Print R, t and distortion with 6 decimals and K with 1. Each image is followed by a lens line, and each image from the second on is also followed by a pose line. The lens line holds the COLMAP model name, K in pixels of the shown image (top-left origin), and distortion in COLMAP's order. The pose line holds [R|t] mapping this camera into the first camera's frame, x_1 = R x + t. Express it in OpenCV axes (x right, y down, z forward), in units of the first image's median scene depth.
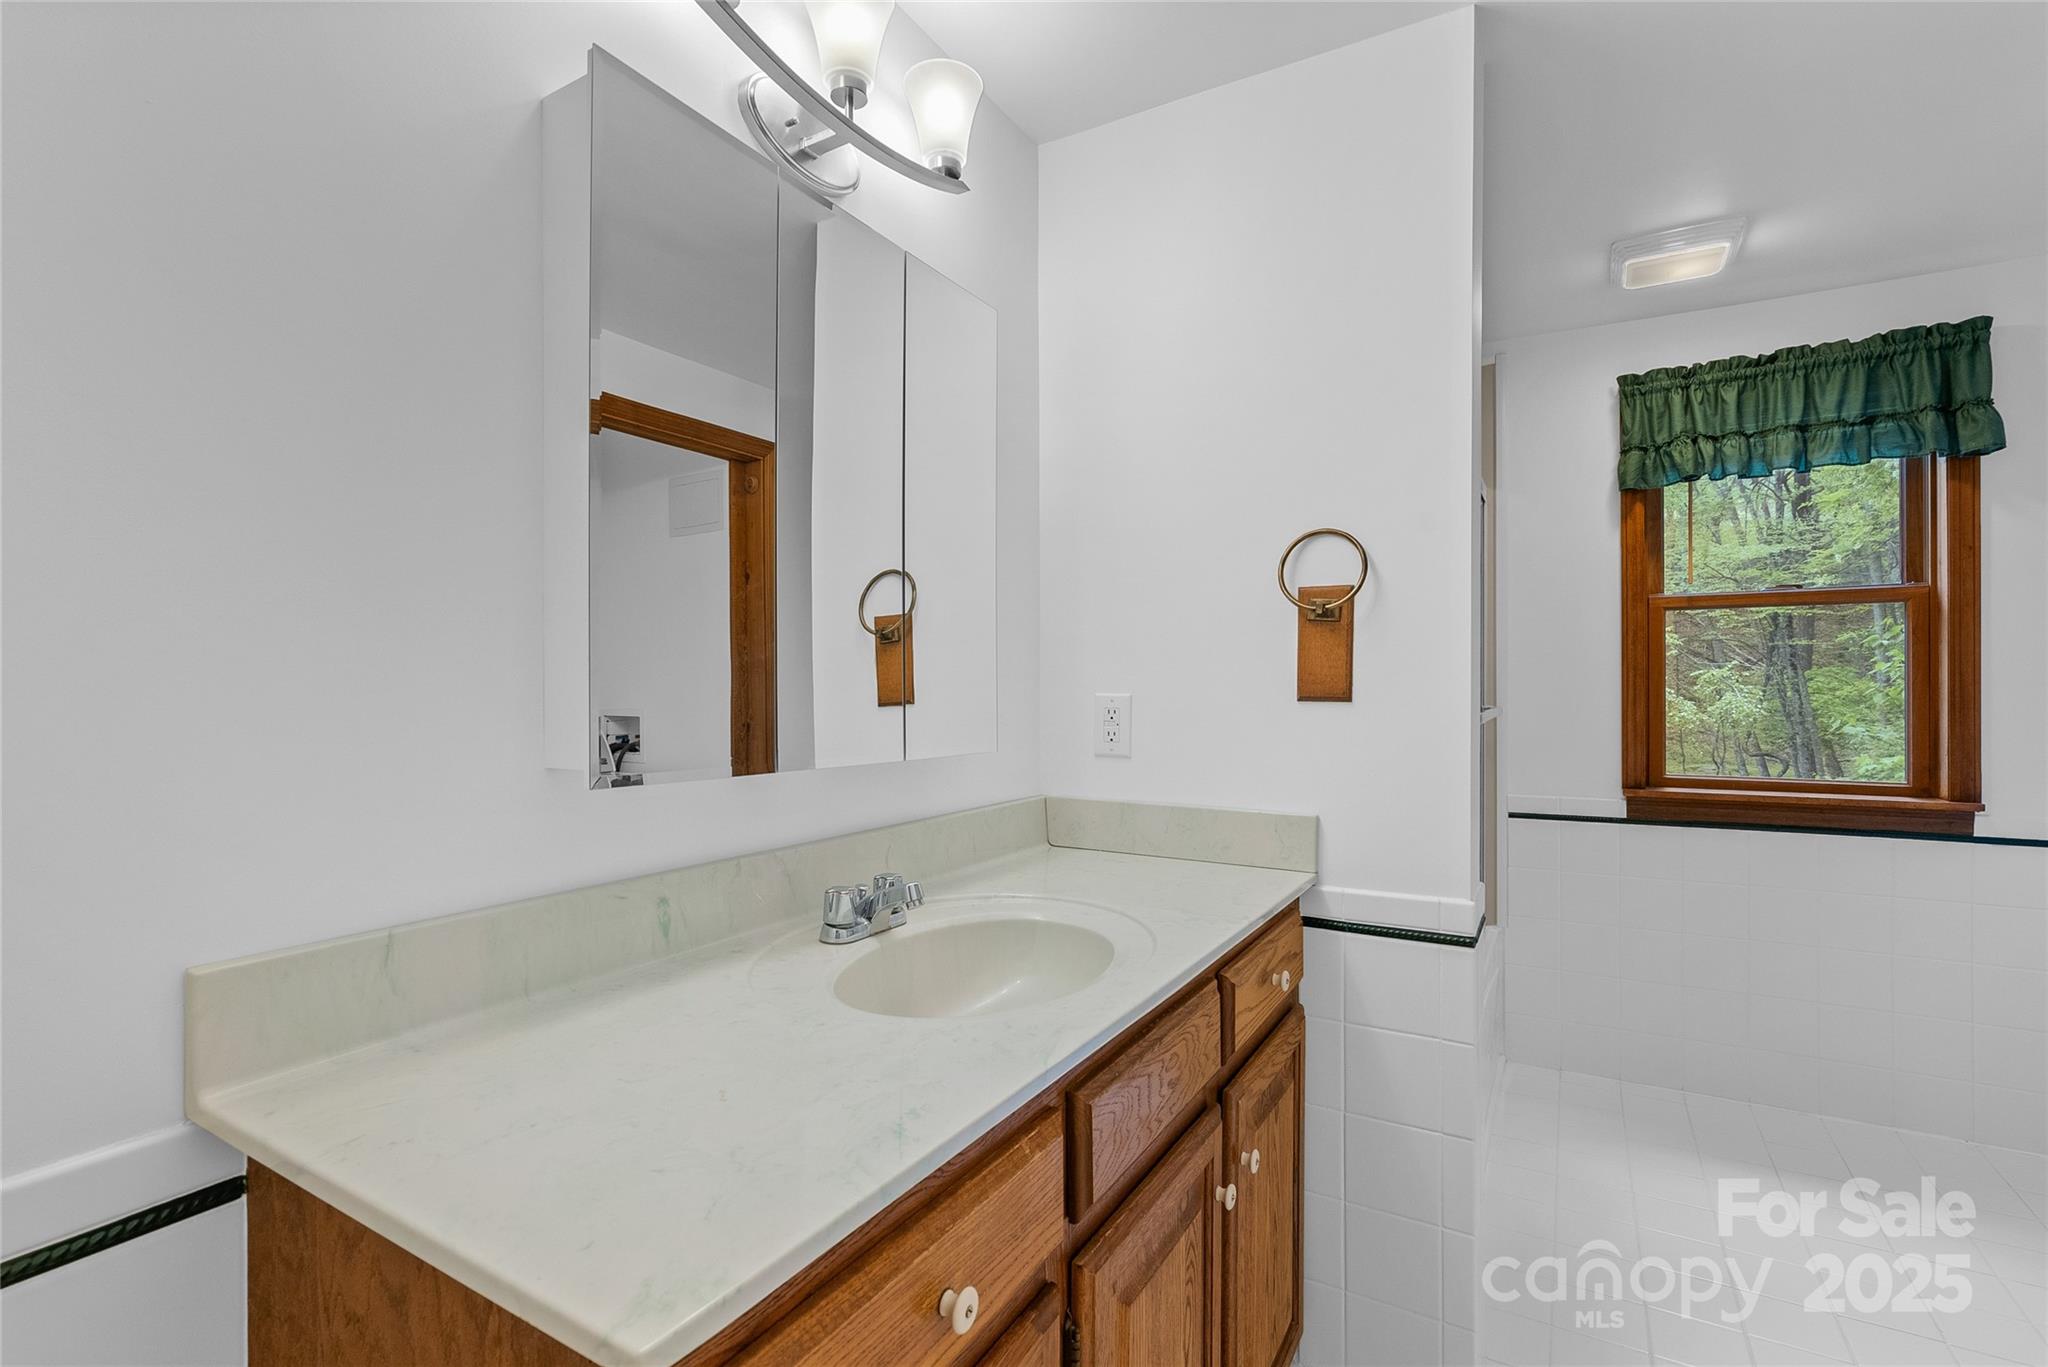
lens RADIAL K [[941.1, 0, 1004.2], [0, 941.1, 689.1], [0, 0, 1]] dist [-0.005935, 0.001375]
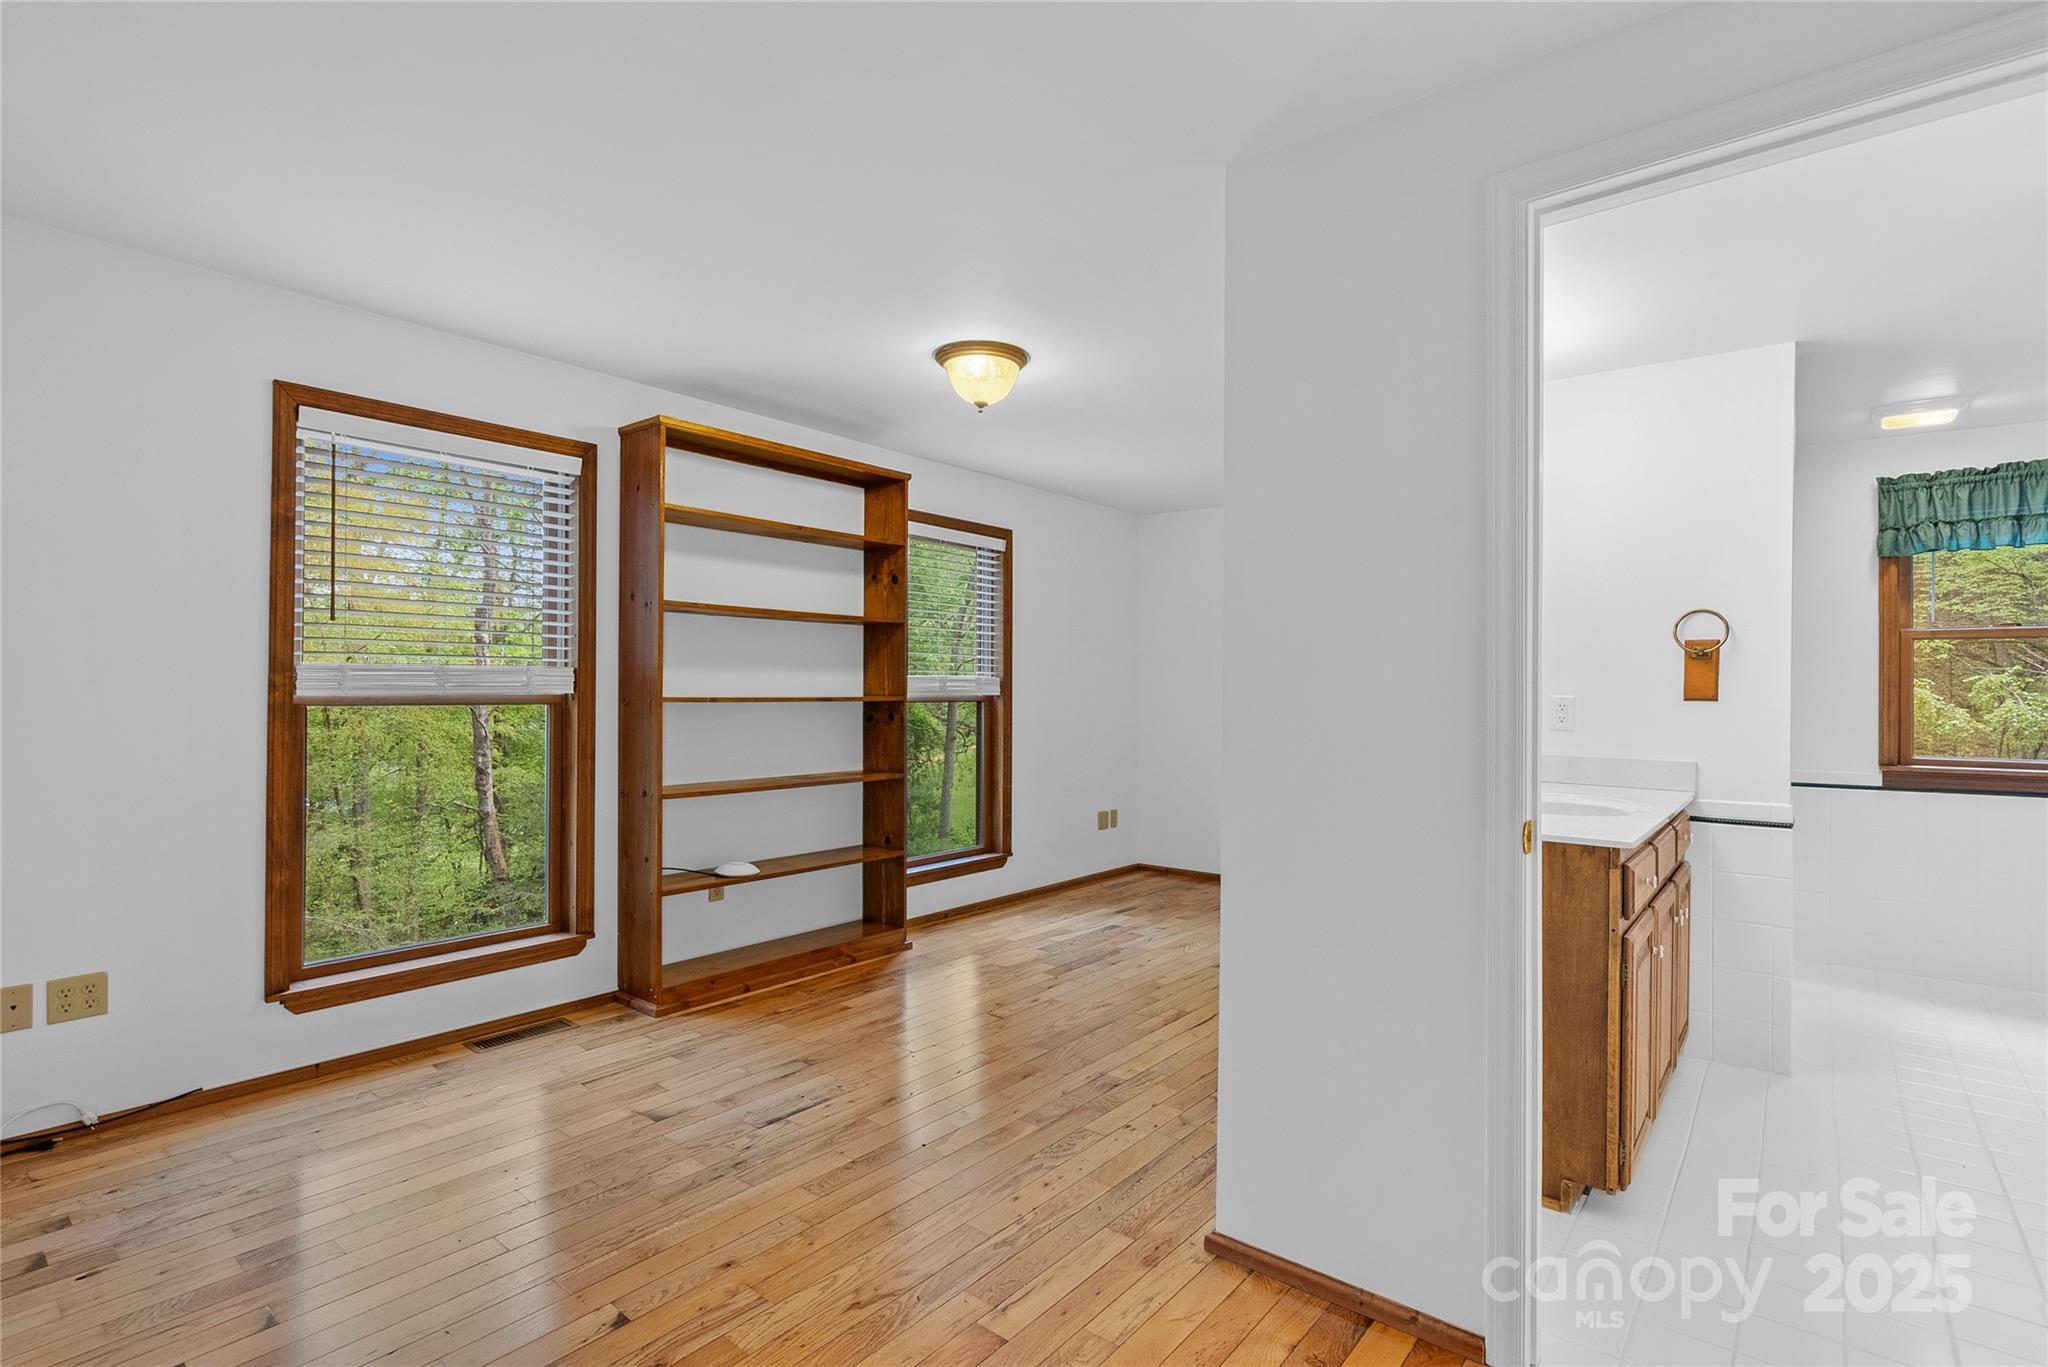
lens RADIAL K [[941.1, 0, 1045.0], [0, 941.1, 688.2], [0, 0, 1]] dist [-0.005935, 0.001375]
pose [[0.989431, 0.005809, -0.144887, -0.417468], [-0.006125, 0.999980, -0.001736, -0.001235], [0.144874, 0.002605, 0.989447, -0.635312]]
